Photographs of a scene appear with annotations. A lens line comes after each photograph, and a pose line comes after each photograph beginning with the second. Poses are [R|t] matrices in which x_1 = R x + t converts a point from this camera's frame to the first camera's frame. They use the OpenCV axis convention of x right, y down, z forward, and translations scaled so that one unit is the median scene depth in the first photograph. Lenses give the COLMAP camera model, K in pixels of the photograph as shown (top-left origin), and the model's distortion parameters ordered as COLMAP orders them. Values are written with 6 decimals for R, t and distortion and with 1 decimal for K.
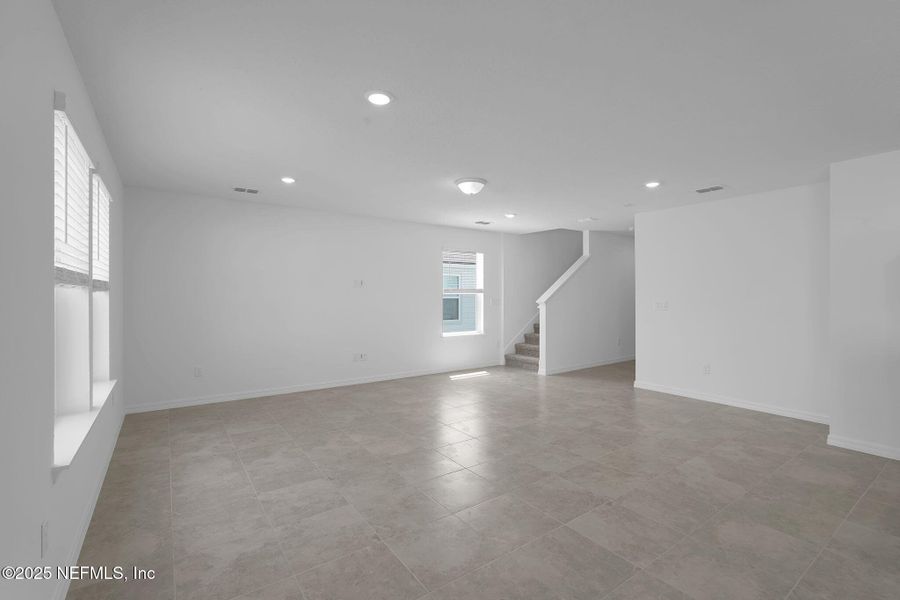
lens RADIAL K [[401.8, 0, 450.0], [0, 401.8, 300.0], [0, 0, 1]] dist [-0.000731, -0.000278]
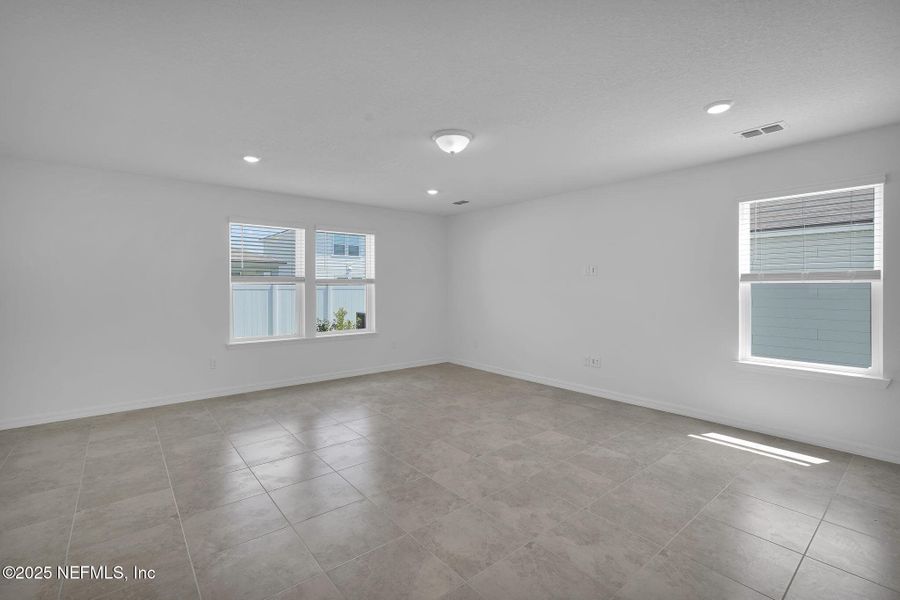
lens RADIAL K [[401.8, 0, 450.0], [0, 401.8, 300.0], [0, 0, 1]] dist [-0.000731, -0.000278]
pose [[0.070921, 0.029428, -0.997048, 0.853946], [-0.013632, 0.999500, 0.028530, -0.007099], [0.997389, 0.011569, 0.071287, 0.996005]]
